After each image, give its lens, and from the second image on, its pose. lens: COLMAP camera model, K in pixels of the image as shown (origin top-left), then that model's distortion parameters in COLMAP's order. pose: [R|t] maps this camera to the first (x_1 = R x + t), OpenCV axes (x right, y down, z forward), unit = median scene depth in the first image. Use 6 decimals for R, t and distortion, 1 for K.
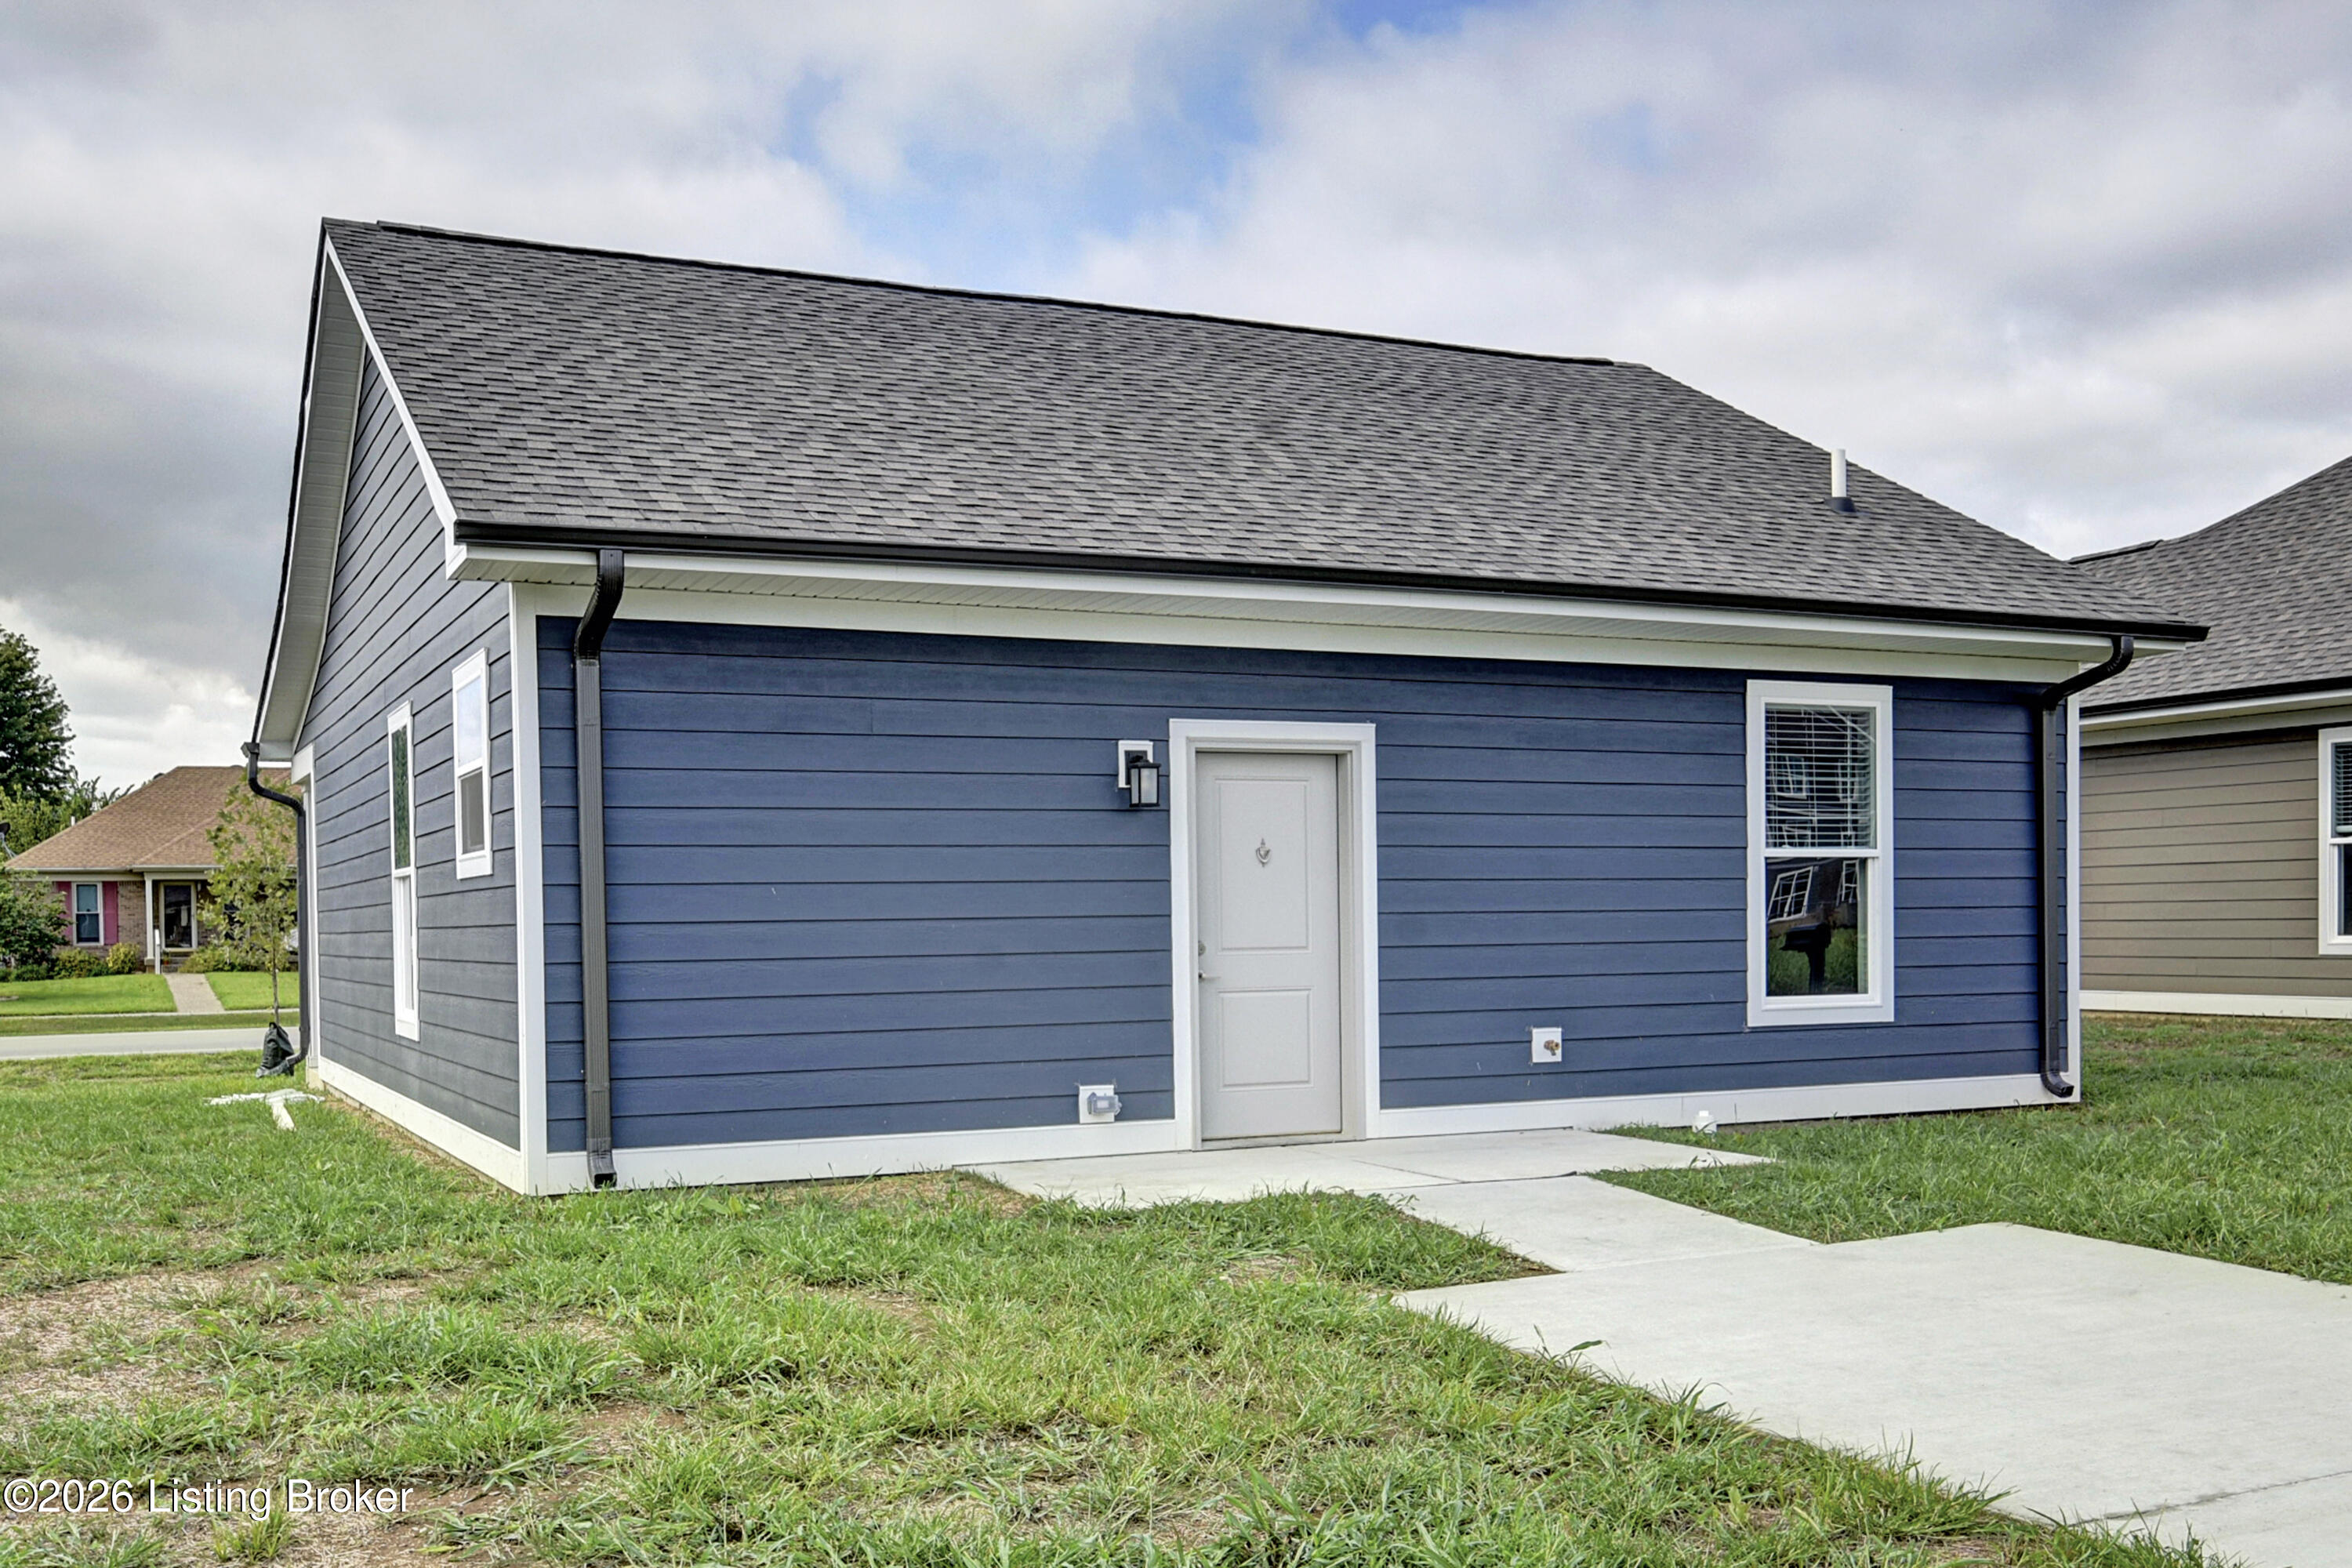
lens RADIAL K [[2304.1, 0, 1181.8], [0, 2304.1, 1003.5], [0, 0, 1]] dist [-0.004571, -0.010662]
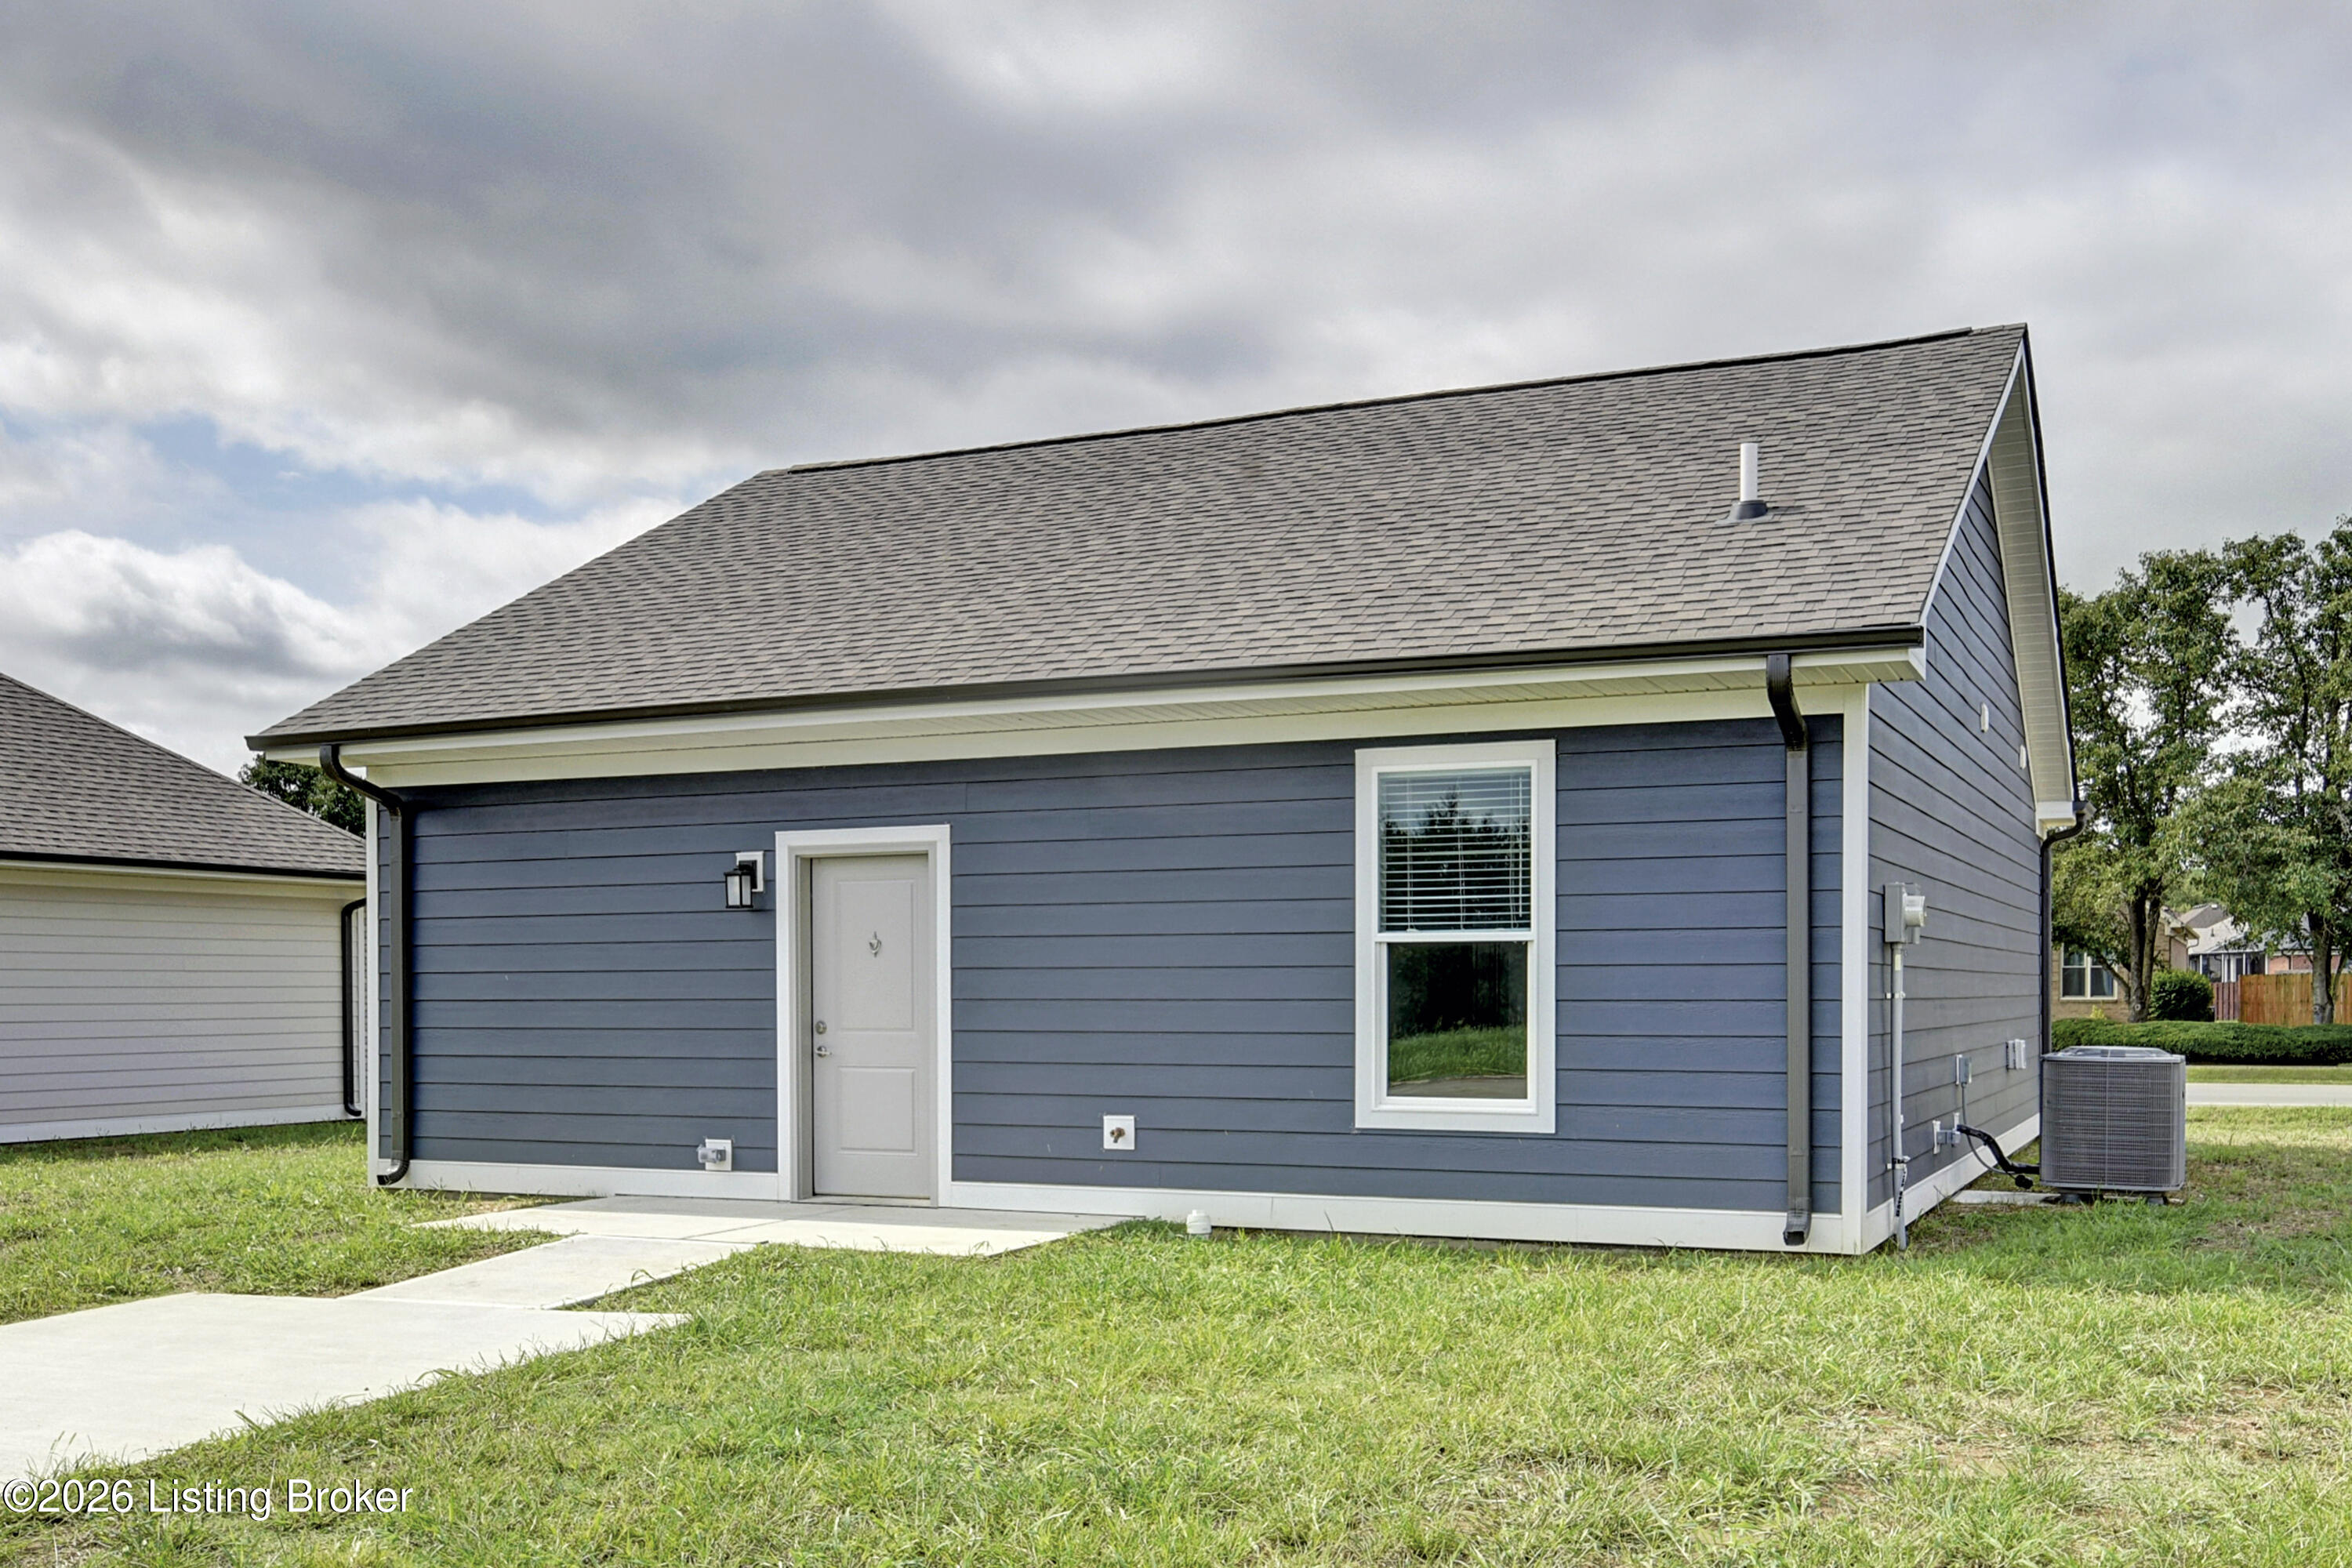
lens RADIAL K [[2304.1, 0, 1181.8], [0, 2304.1, 1003.5], [0, 0, 1]] dist [-0.004571, -0.010662]
pose [[0.639945, 0.016973, -0.768233, 0.984683], [-0.032333, 0.999465, -0.004852, -0.035489], [0.767740, 0.027944, 0.640152, 0.391243]]
